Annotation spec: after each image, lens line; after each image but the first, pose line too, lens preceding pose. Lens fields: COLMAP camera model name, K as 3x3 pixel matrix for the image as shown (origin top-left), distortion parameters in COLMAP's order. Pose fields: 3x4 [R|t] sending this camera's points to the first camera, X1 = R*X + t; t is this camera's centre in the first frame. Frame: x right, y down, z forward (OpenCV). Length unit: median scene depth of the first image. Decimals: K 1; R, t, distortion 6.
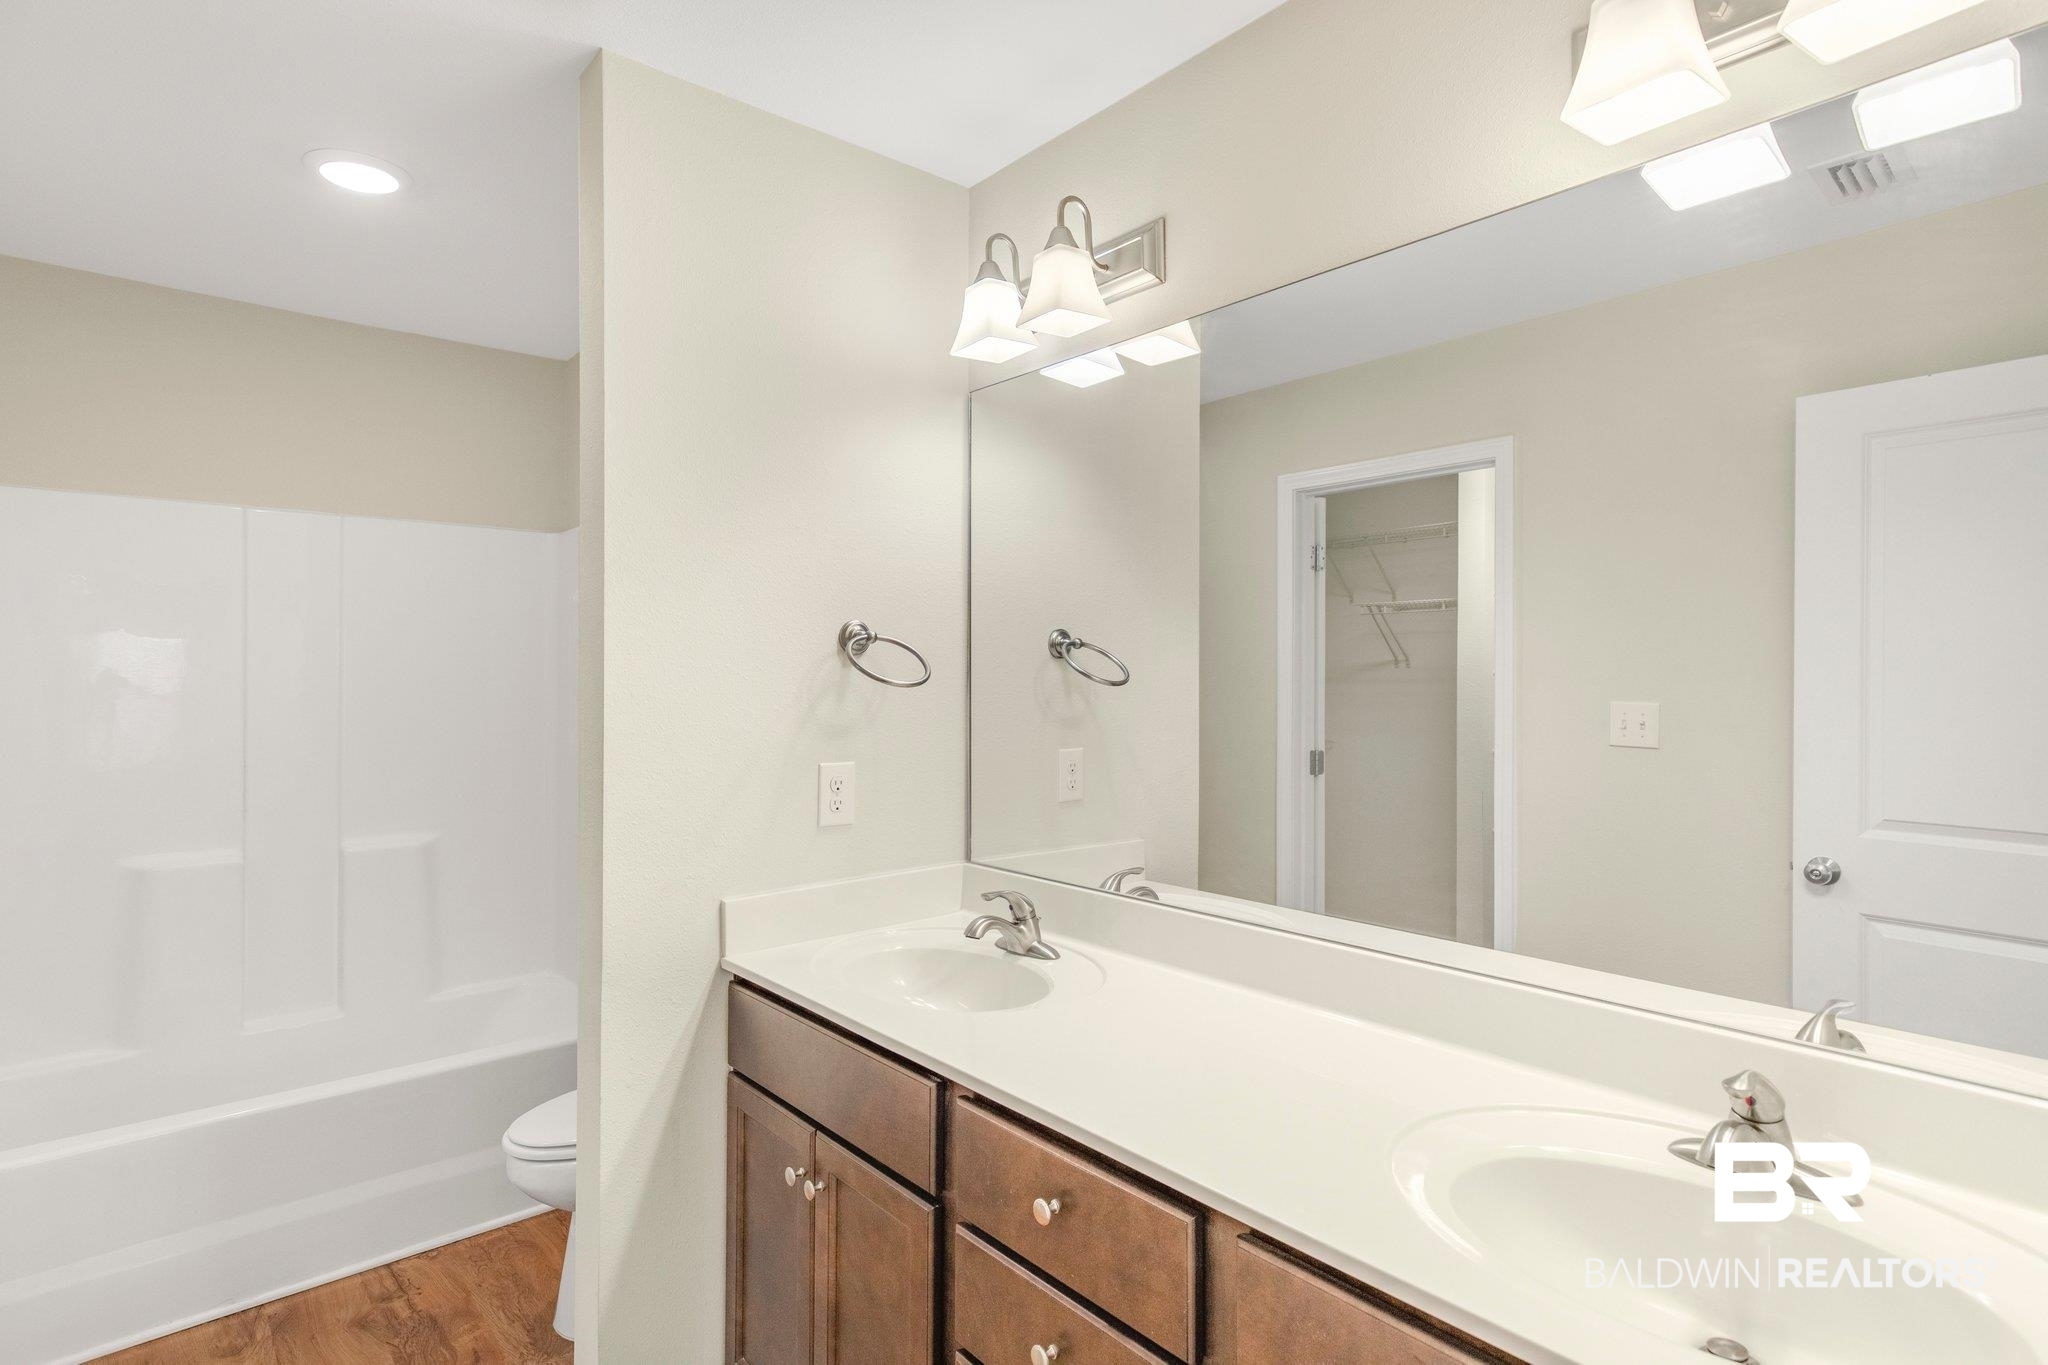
lens RADIAL K [[1068.7, 0, 1024.0], [0, 1068.7, 682.5], [0, 0, 1]] dist [0.015058, 0.007734]
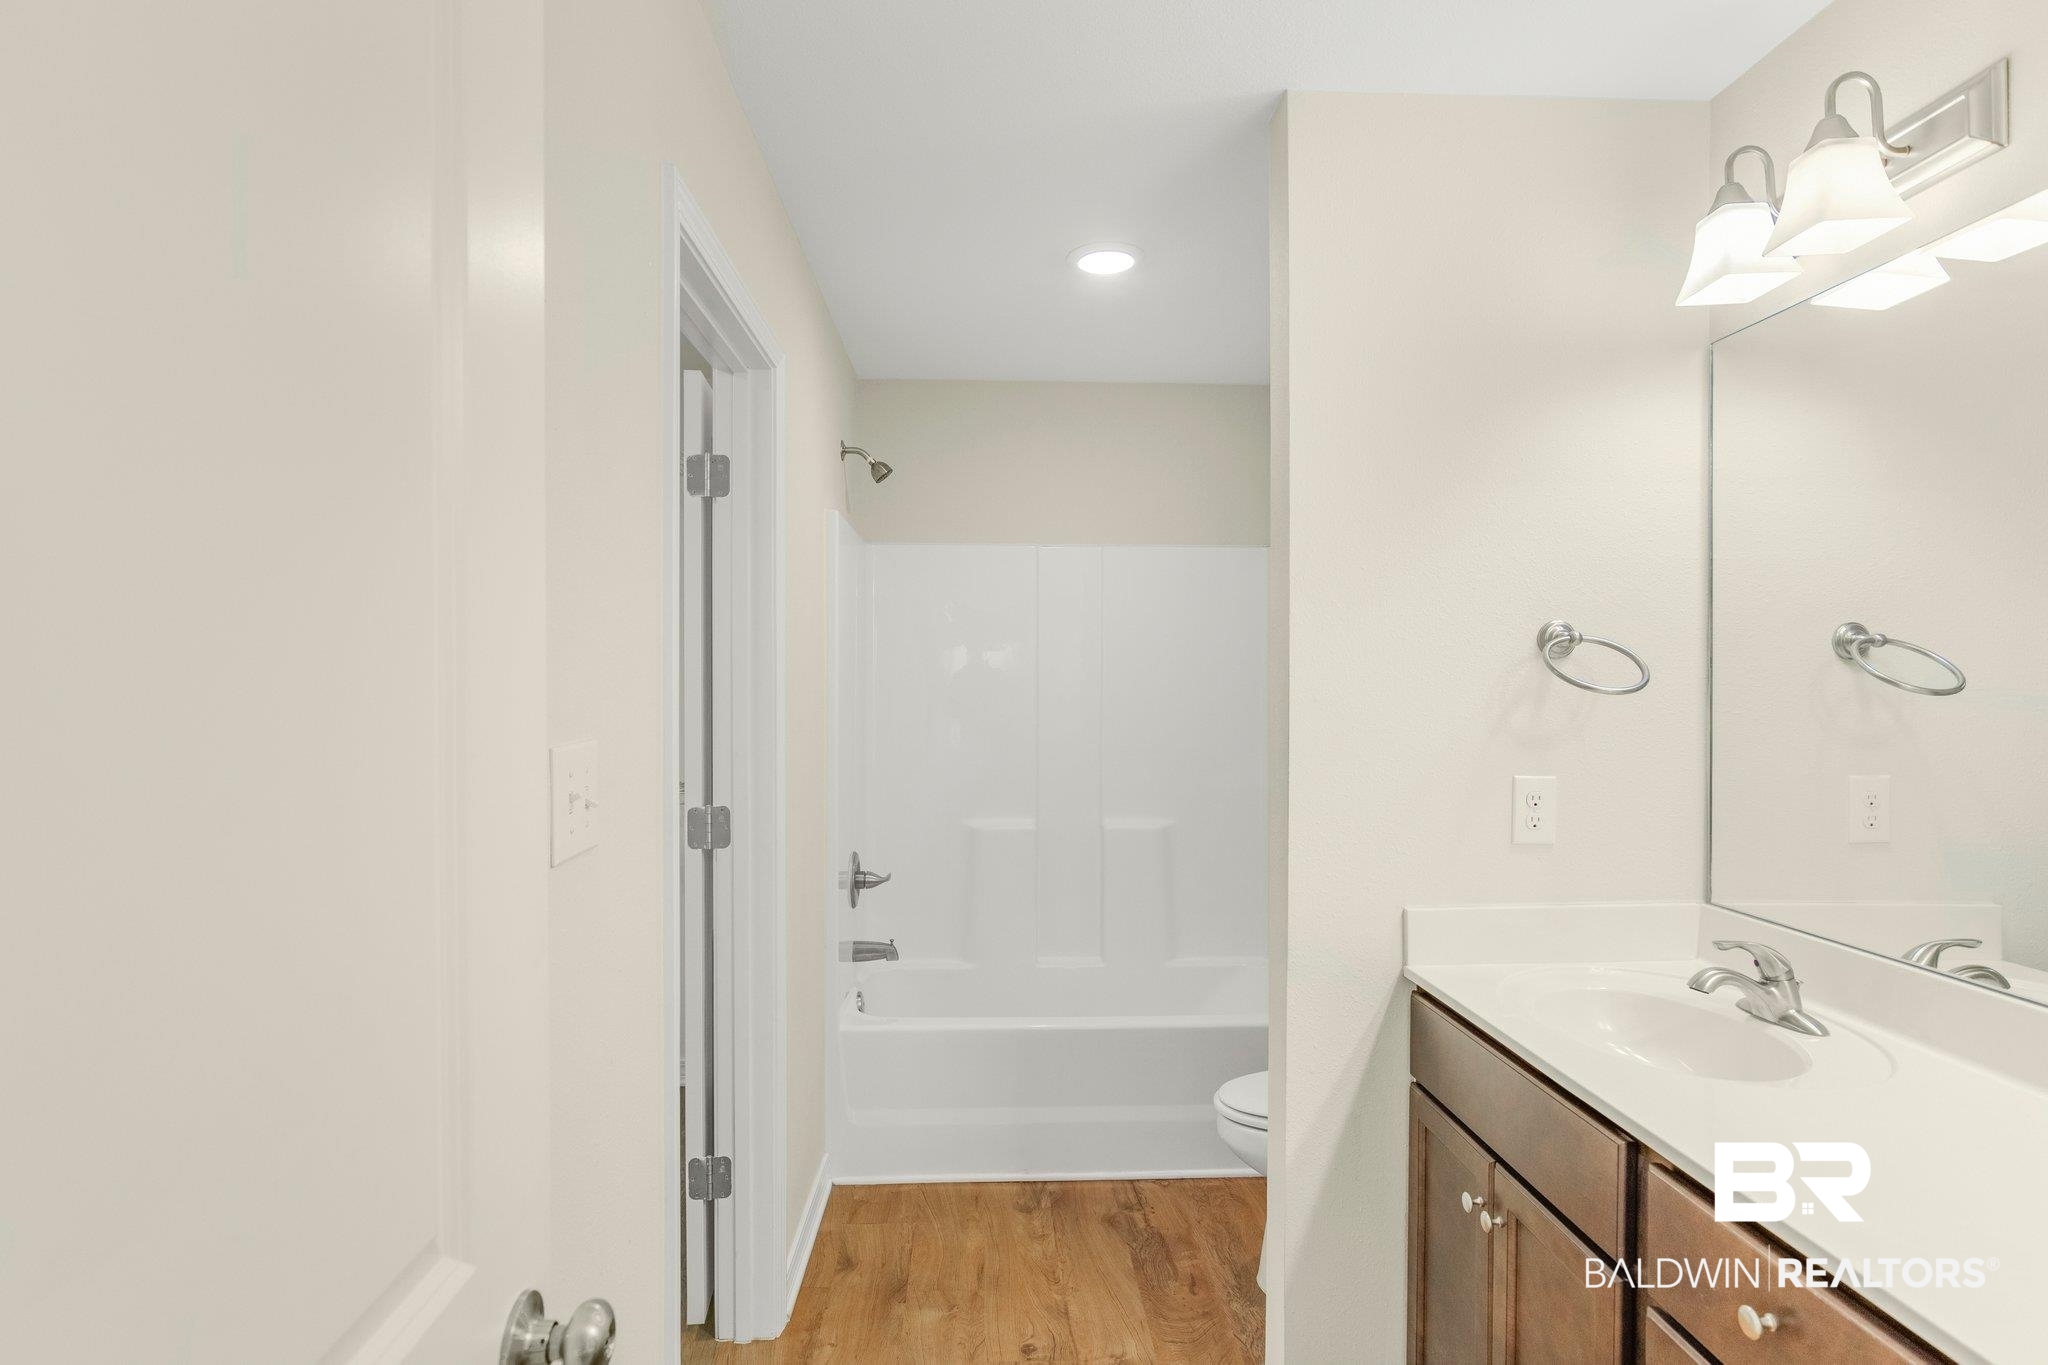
lens RADIAL K [[1093.8, 0, 1015.4], [0, 1093.8, 702.9], [0, 0, 1]] dist [-0.002738, 0.011977]
pose [[0.788248, 0.014486, -0.615187, 0.052969], [-0.005691, 0.999852, 0.016252, -0.000520], [0.615332, -0.009310, 0.788213, -0.014859]]
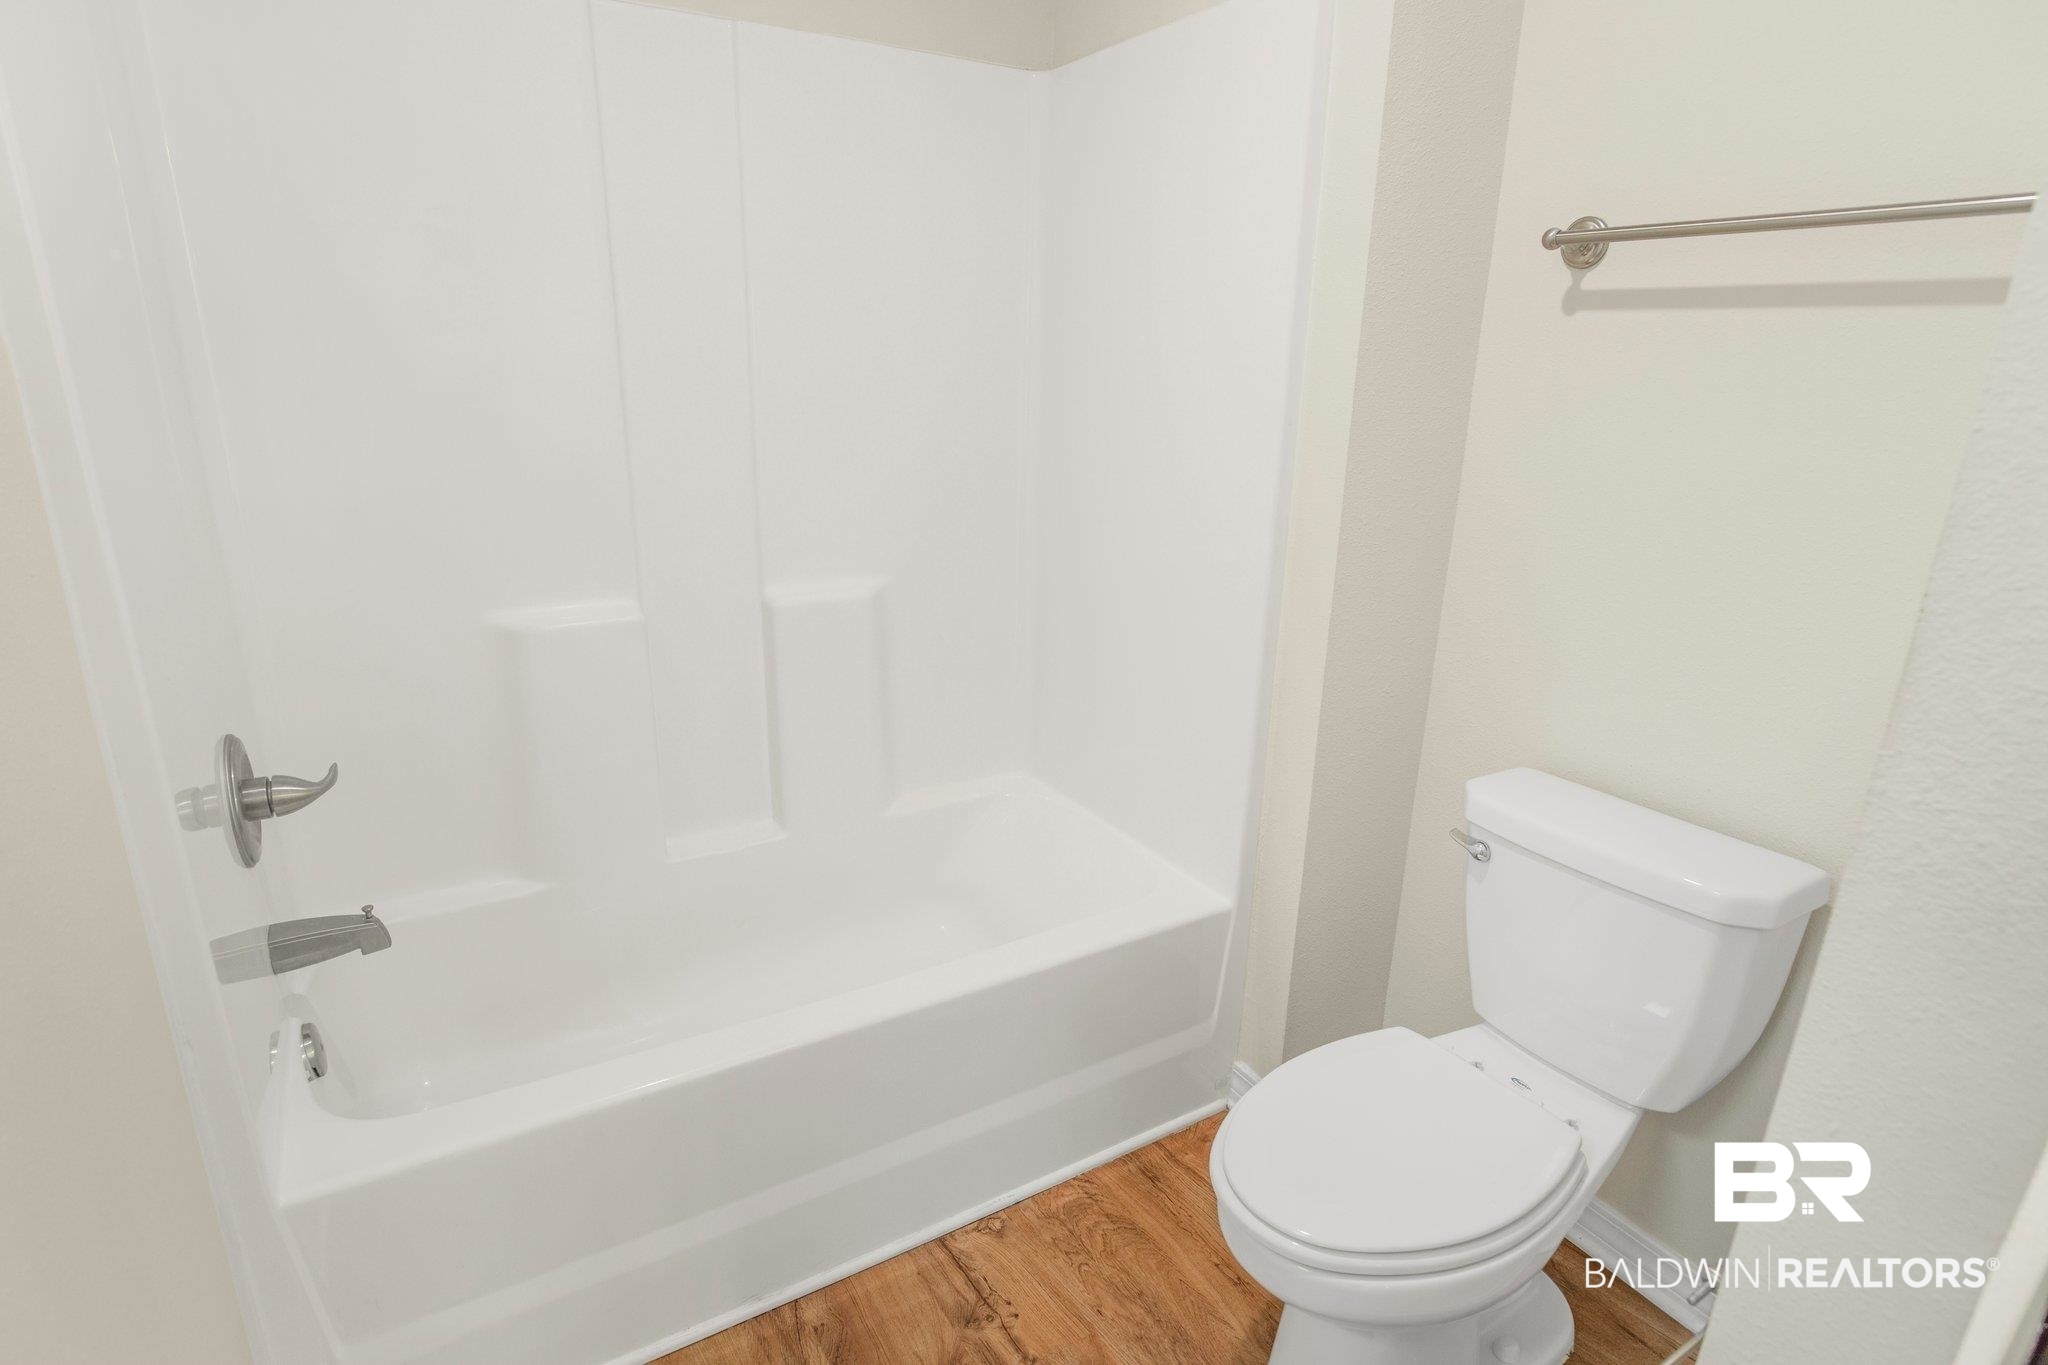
lens RADIAL K [[1093.8, 0, 1015.4], [0, 1093.8, 702.9], [0, 0, 1]] dist [-0.002738, 0.011977]
pose [[0.984883, 0.062520, -0.161545, -0.644709], [-0.009987, 0.951538, 0.307370, 0.019010], [0.172933, -0.301110, 0.937778, 0.672241]]
